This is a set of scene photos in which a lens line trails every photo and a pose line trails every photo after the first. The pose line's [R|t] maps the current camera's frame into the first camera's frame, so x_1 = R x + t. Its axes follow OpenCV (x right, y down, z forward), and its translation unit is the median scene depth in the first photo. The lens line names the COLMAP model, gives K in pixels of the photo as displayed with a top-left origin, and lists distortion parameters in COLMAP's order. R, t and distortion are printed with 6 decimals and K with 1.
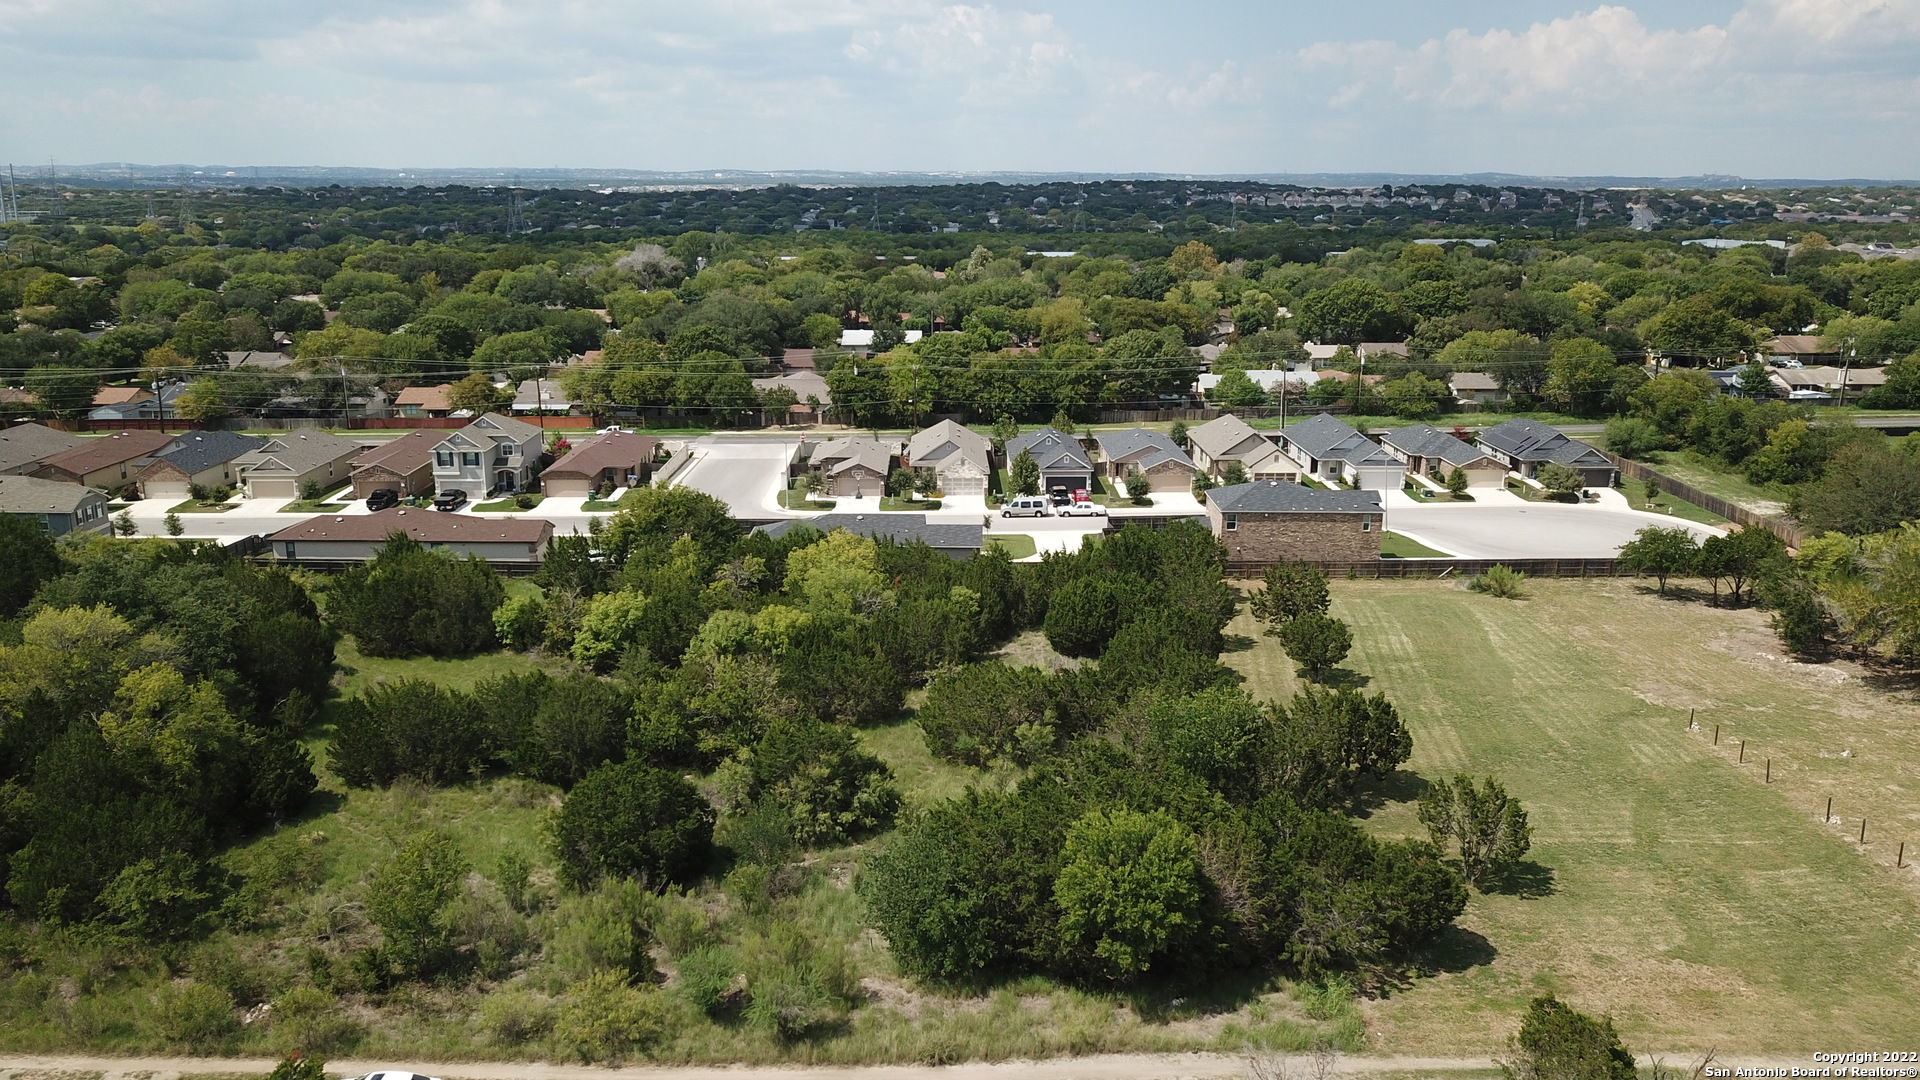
lens RADIAL K [[1476.8, 0, 958.2], [0, 1476.8, 547.6], [0, 0, 1]] dist [0.013508, -0.009730]
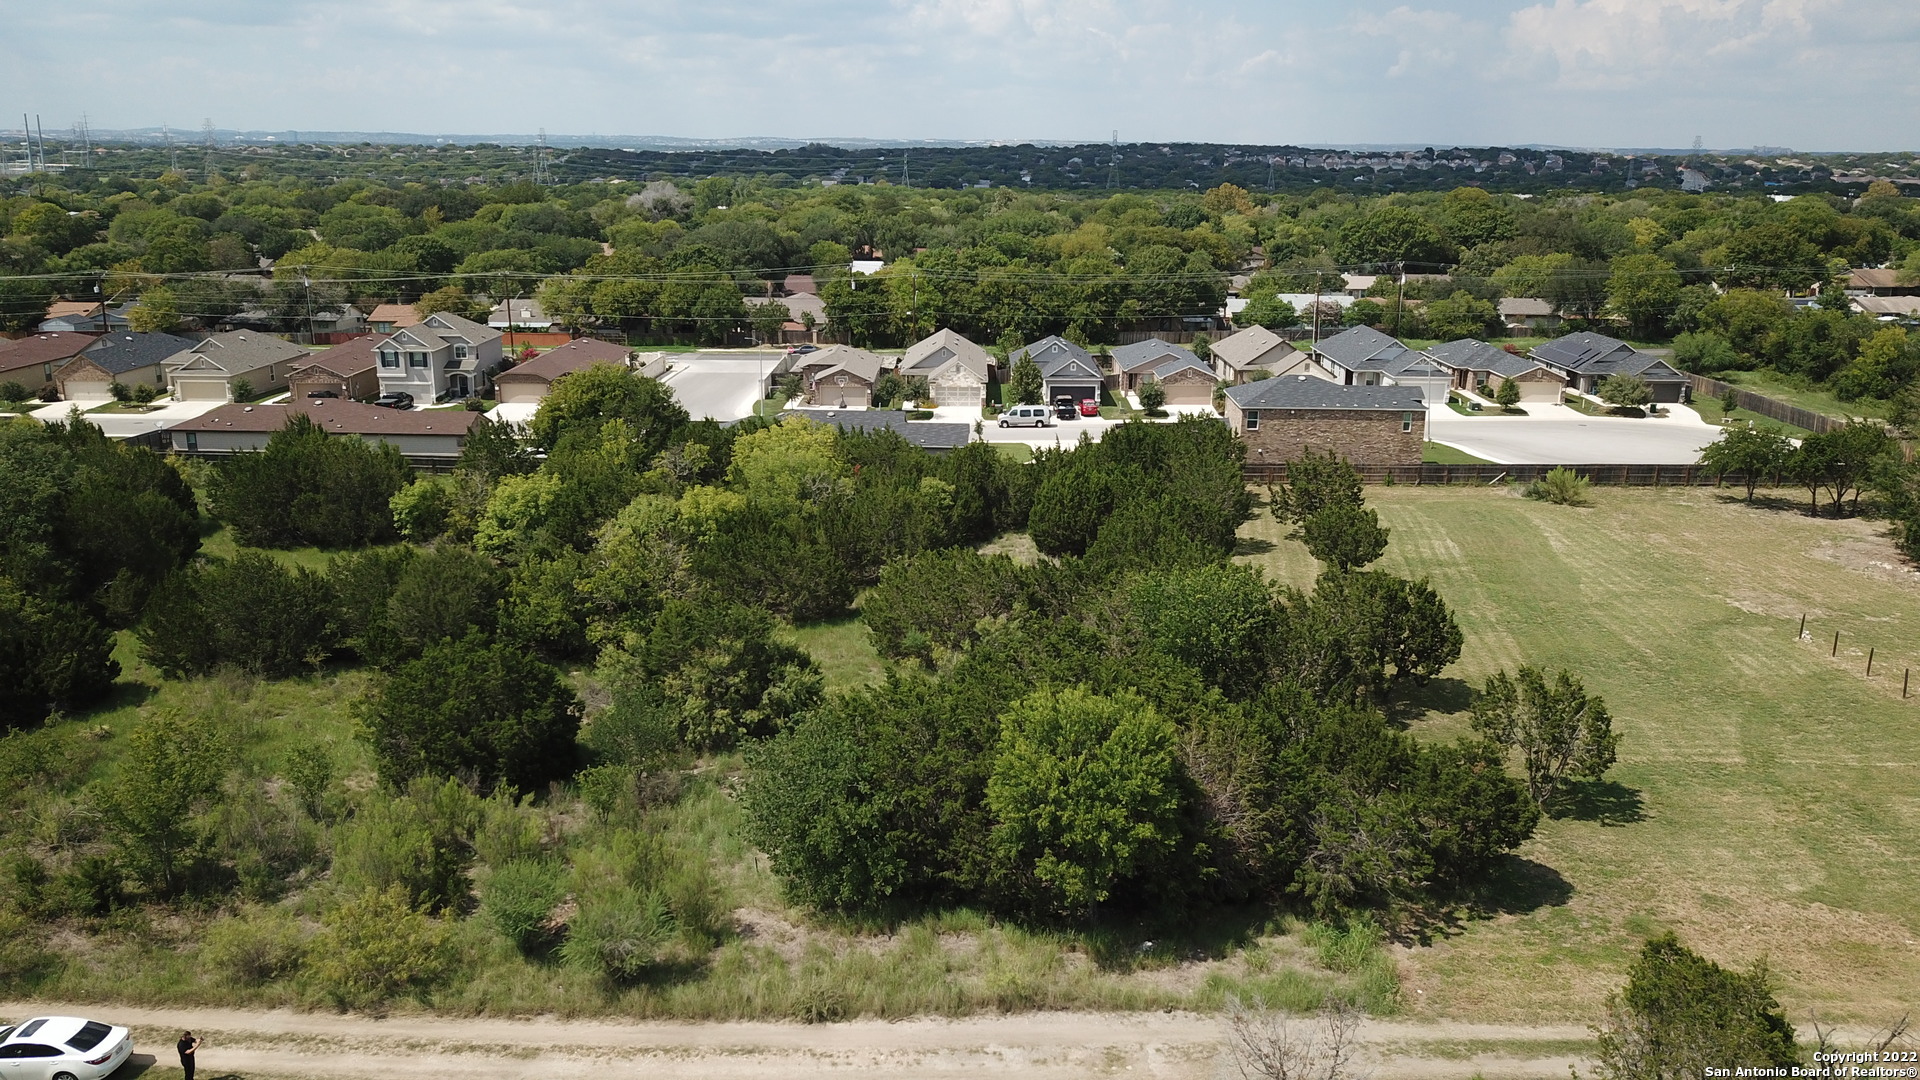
lens RADIAL K [[1476.8, 0, 959.7], [0, 1476.8, 546.8], [0, 0, 1]] dist [0.013508, -0.009730]
pose [[0.999714, 0.011785, -0.020827, 0.038851], [-0.011391, 0.999756, 0.018919, 0.054498], [0.021045, -0.018677, 0.999604, 0.149255]]
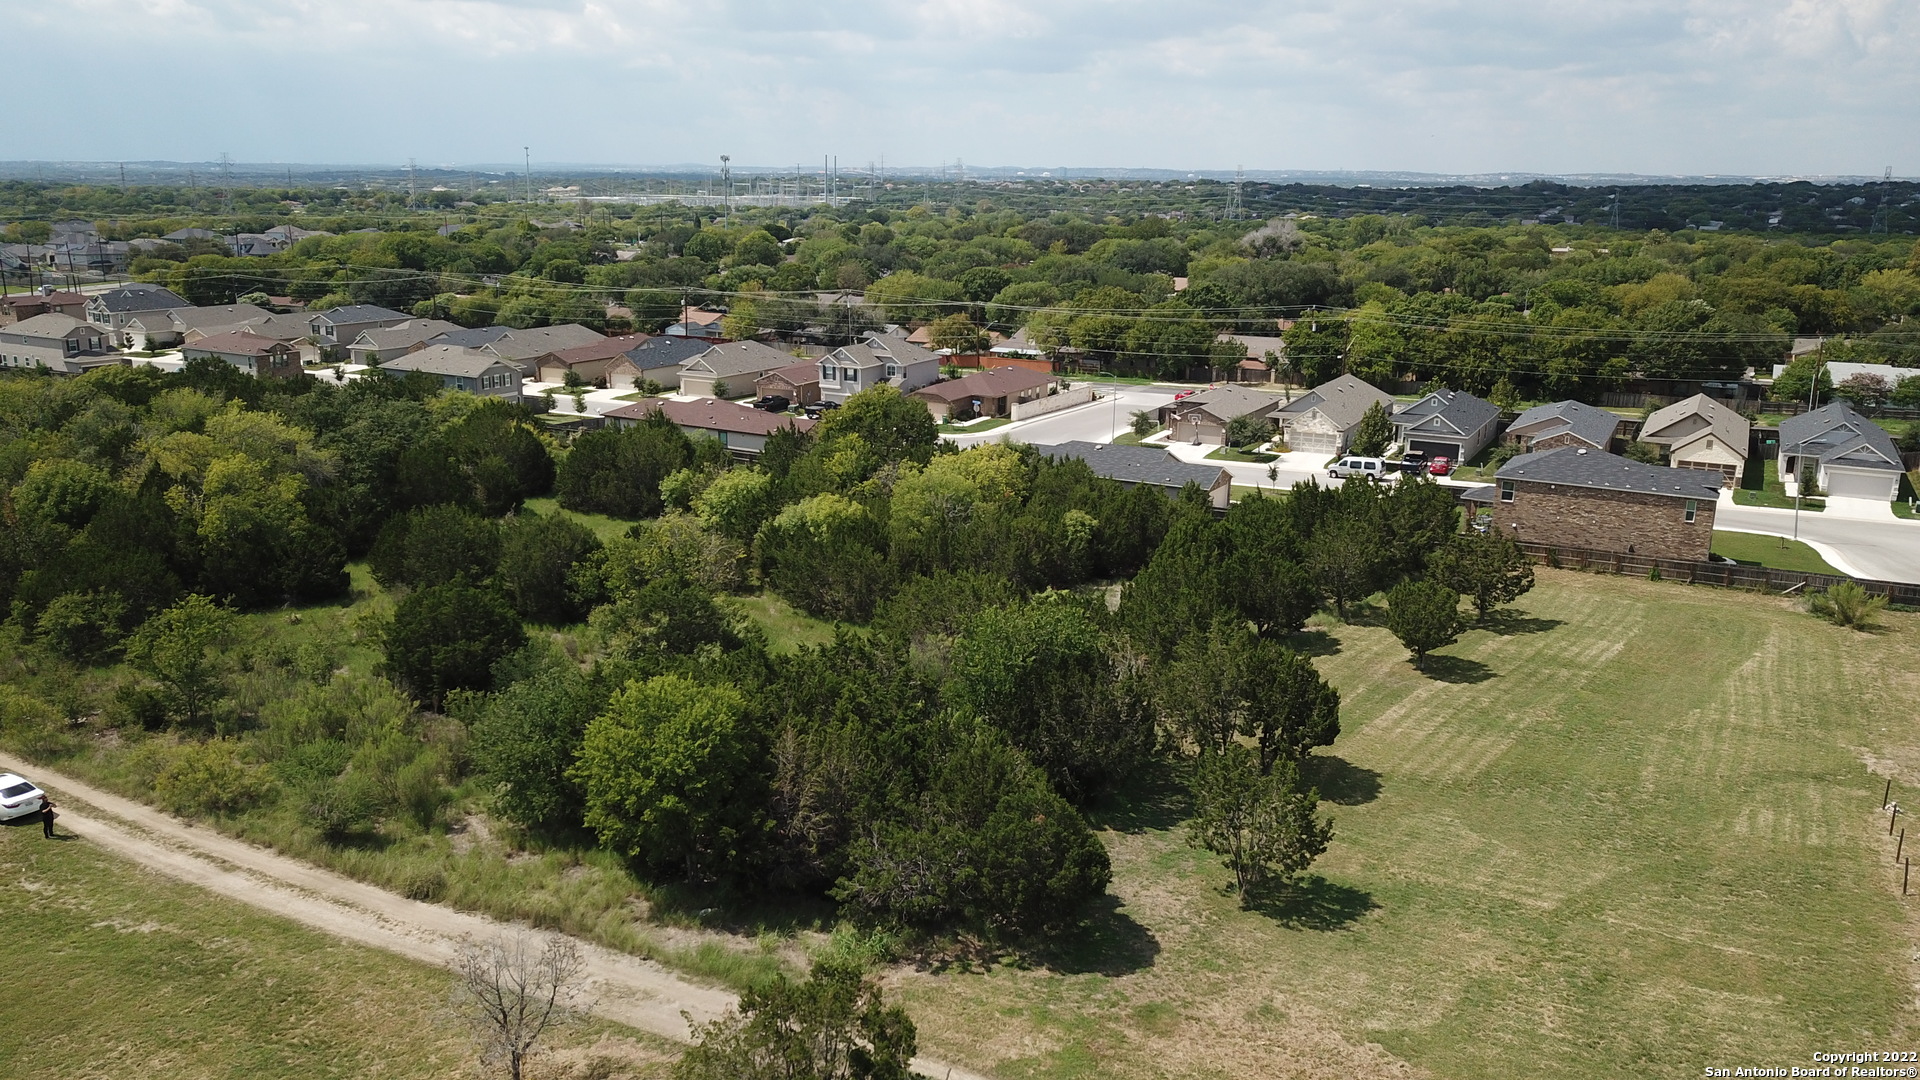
lens RADIAL K [[1476.8, 0, 950.8], [0, 1476.8, 528.3], [0, 0, 1]] dist [0.013508, -0.009730]
pose [[0.873632, 0.120041, -0.471548, 0.380929], [-0.126617, 0.991790, 0.017896, 0.033755], [0.469825, 0.044071, 0.881659, 0.183390]]
